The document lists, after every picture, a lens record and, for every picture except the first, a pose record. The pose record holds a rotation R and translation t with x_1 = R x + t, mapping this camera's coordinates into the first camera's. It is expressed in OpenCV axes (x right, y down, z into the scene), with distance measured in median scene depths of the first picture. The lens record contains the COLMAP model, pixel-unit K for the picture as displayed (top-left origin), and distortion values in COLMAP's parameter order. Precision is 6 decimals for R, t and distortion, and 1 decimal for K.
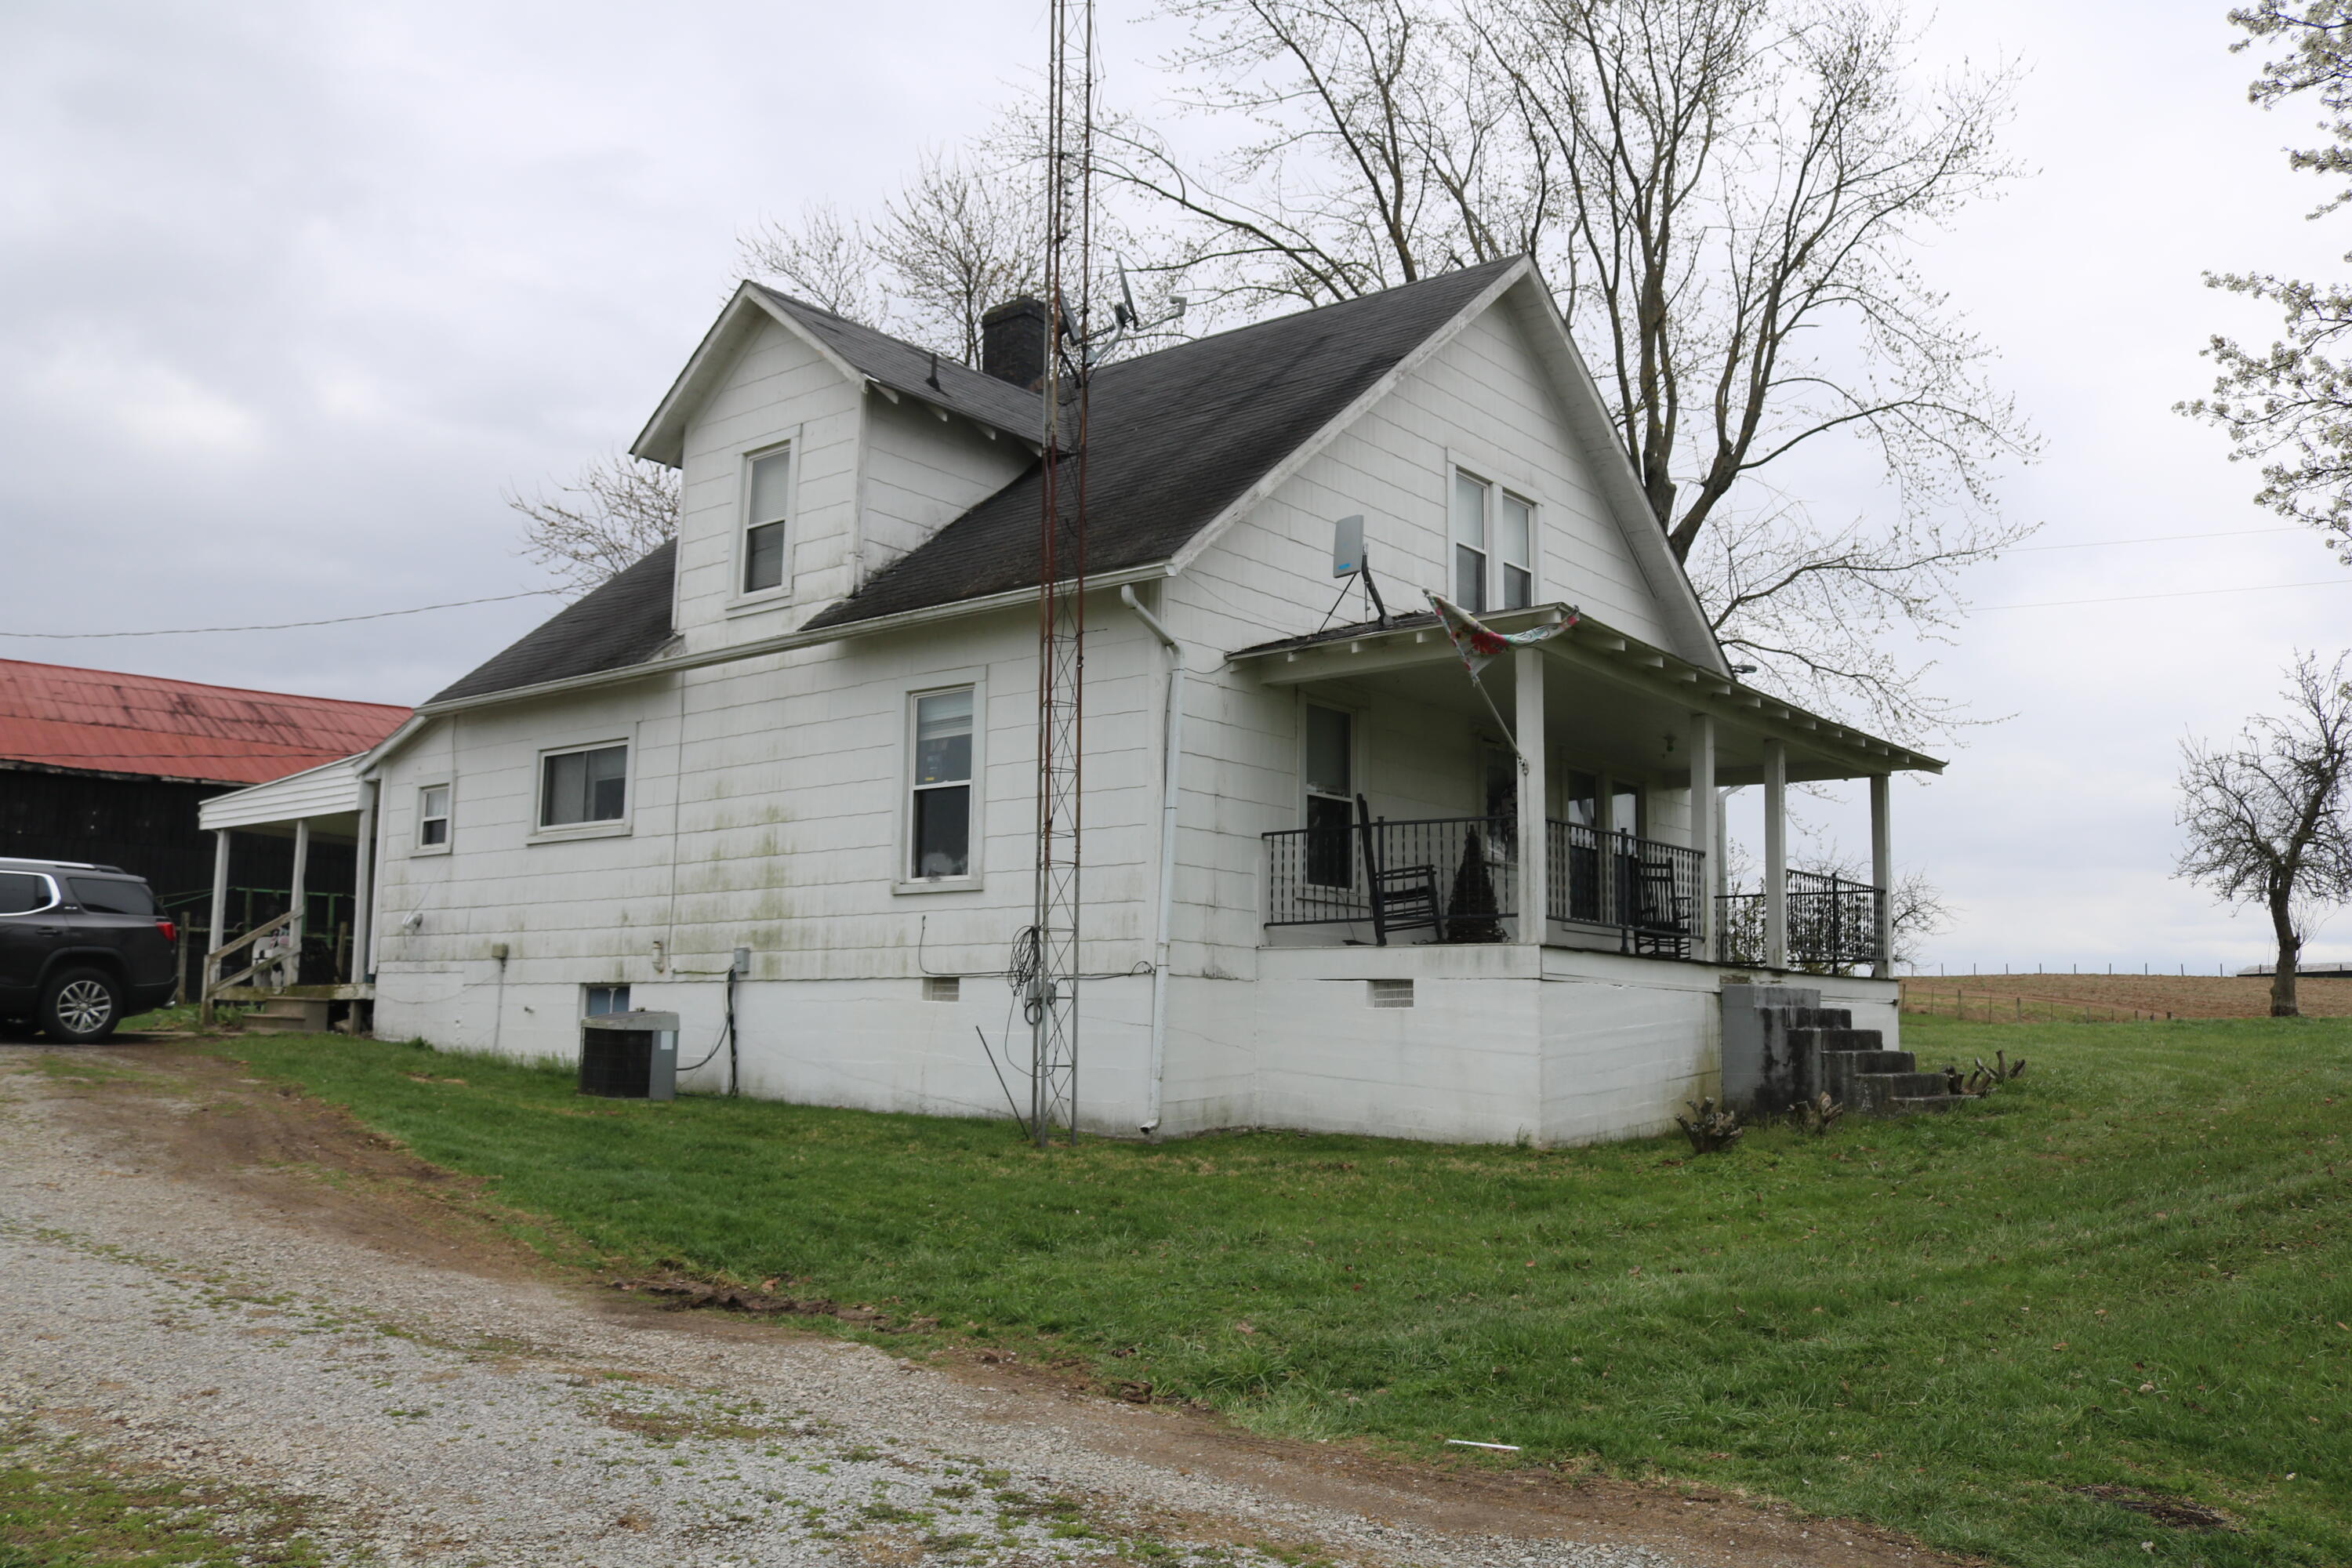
lens RADIAL K [[1926.8, 0, 1176.0], [0, 1926.8, 784.0], [0, 0, 1]] dist [-0.106218, 0.002432]
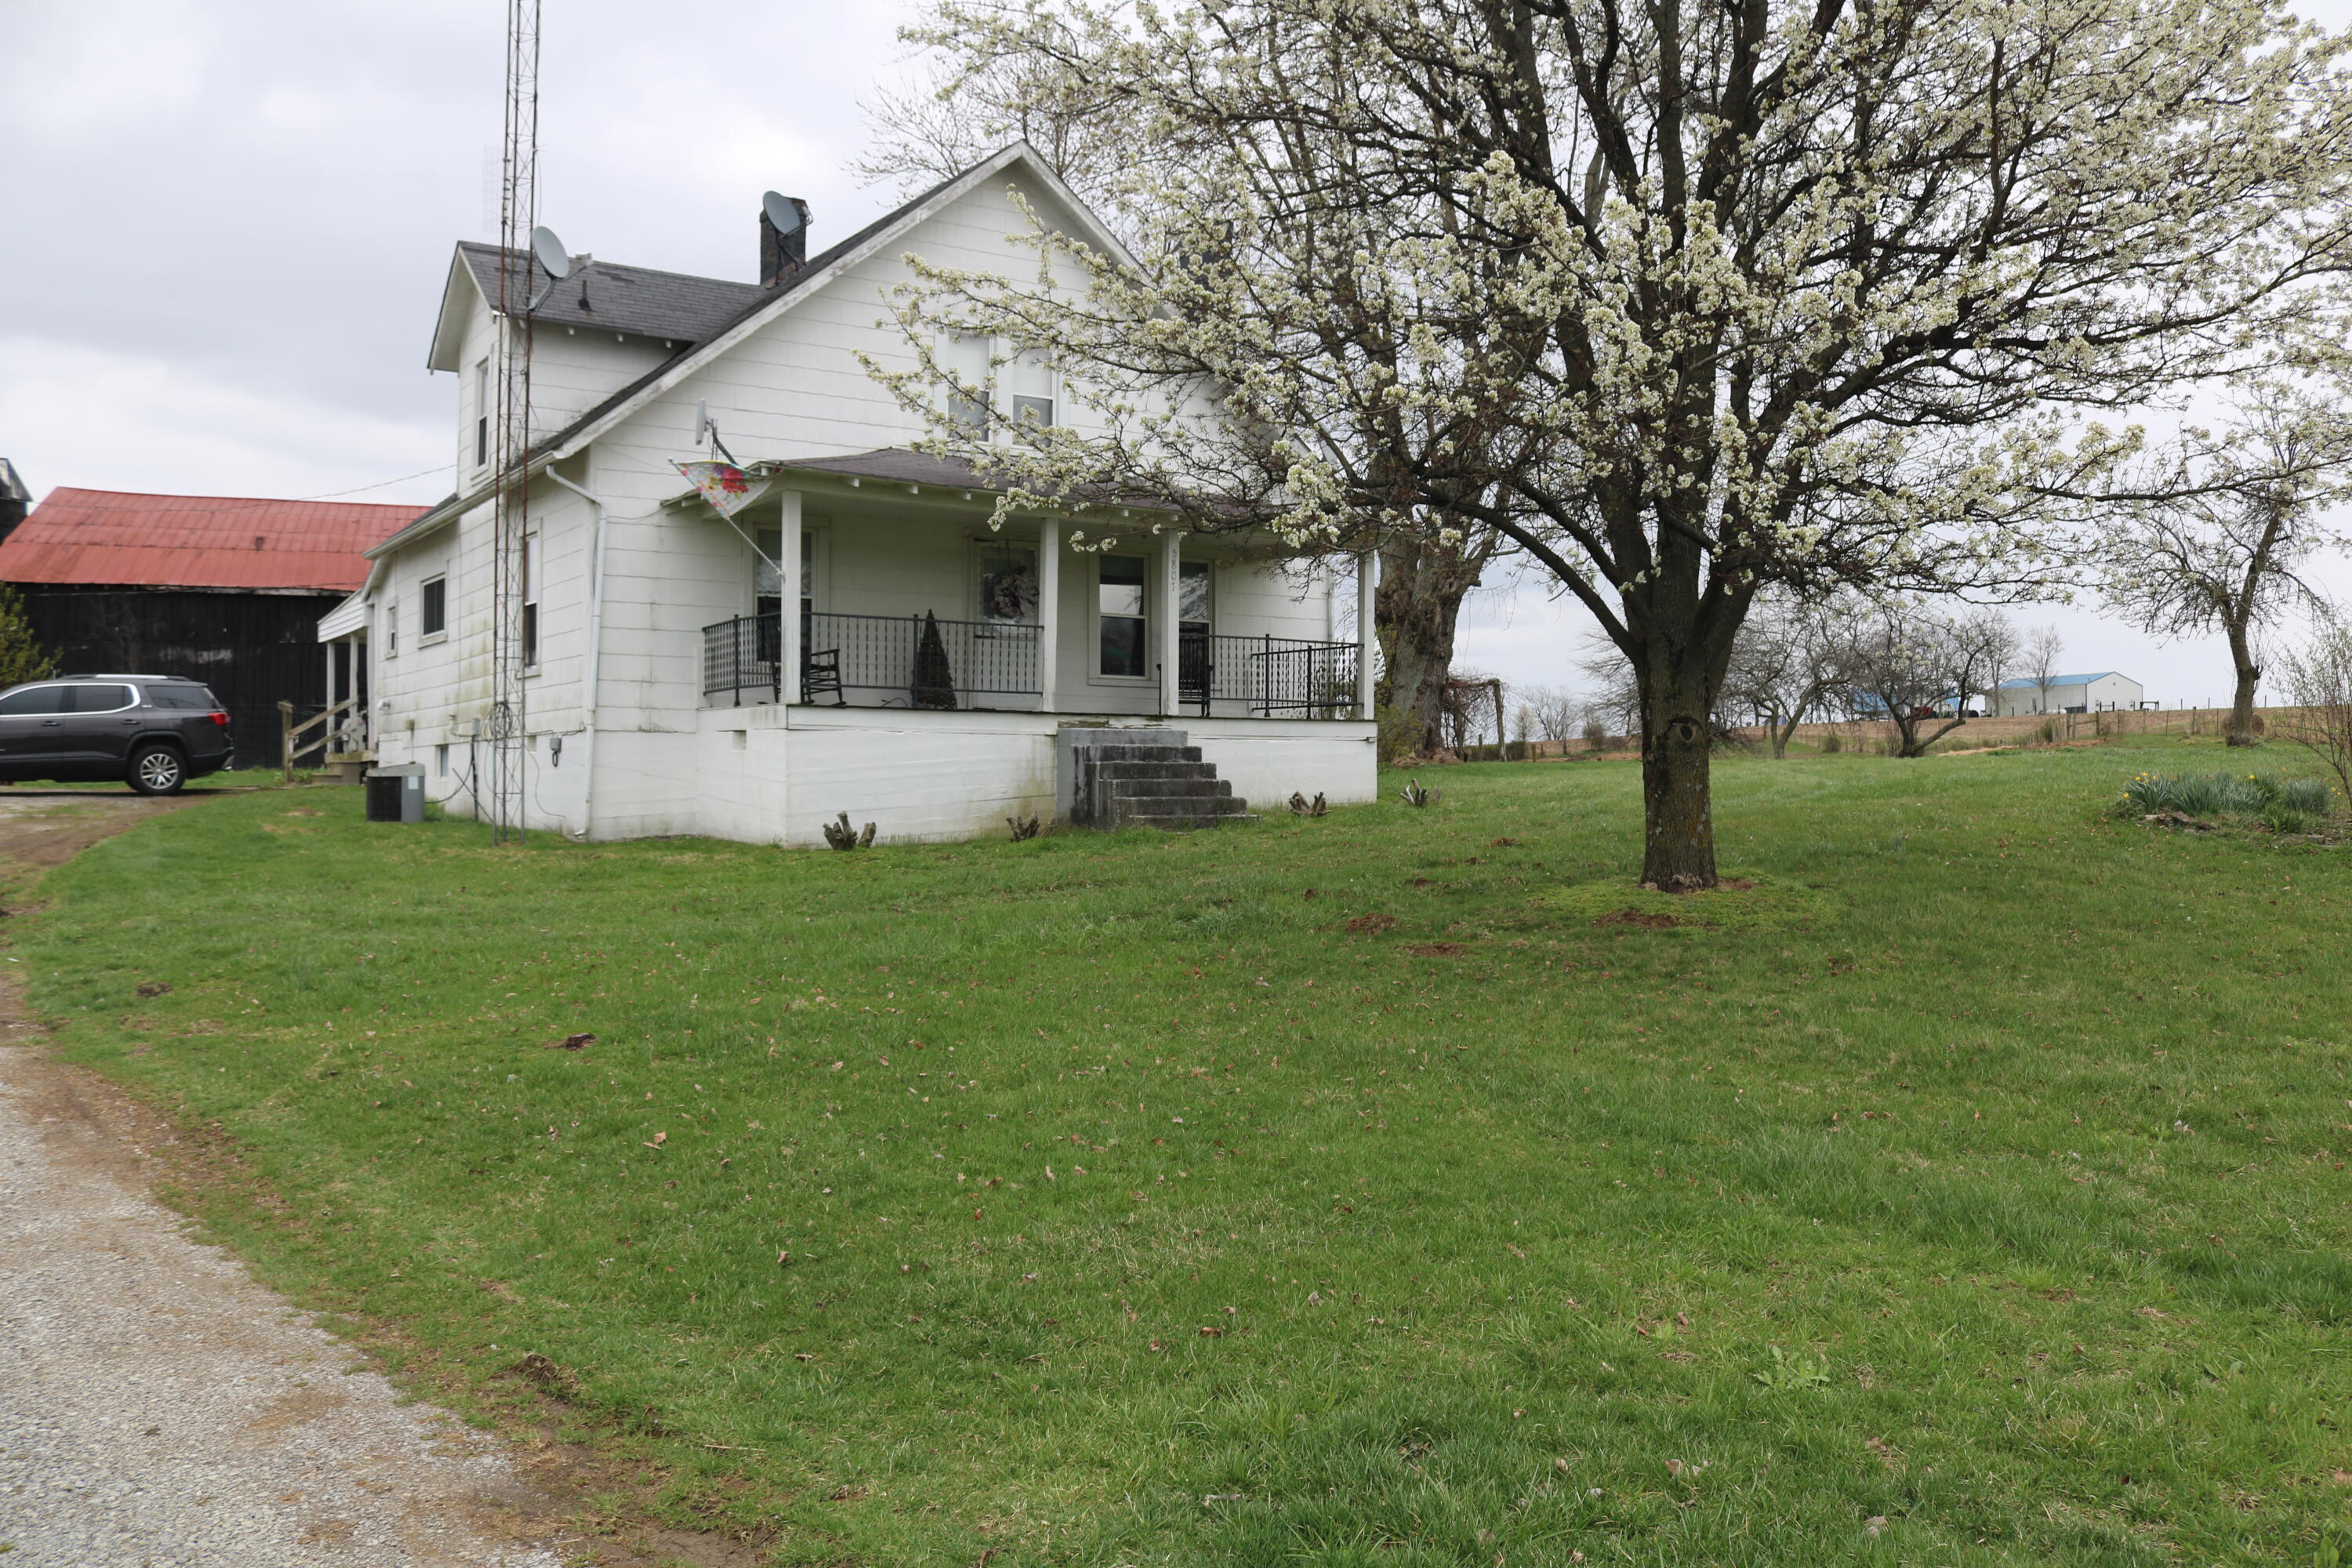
lens RADIAL K [[1936.0, 0, 1176.1], [0, 1936.0, 727.6], [0, 0, 1]] dist [-0.153475, 0.000259]
pose [[0.959614, -0.023310, -0.280353, 0.622383], [0.051158, 0.994404, 0.092426, -0.010498], [0.276630, -0.103036, 0.955437, -0.192987]]
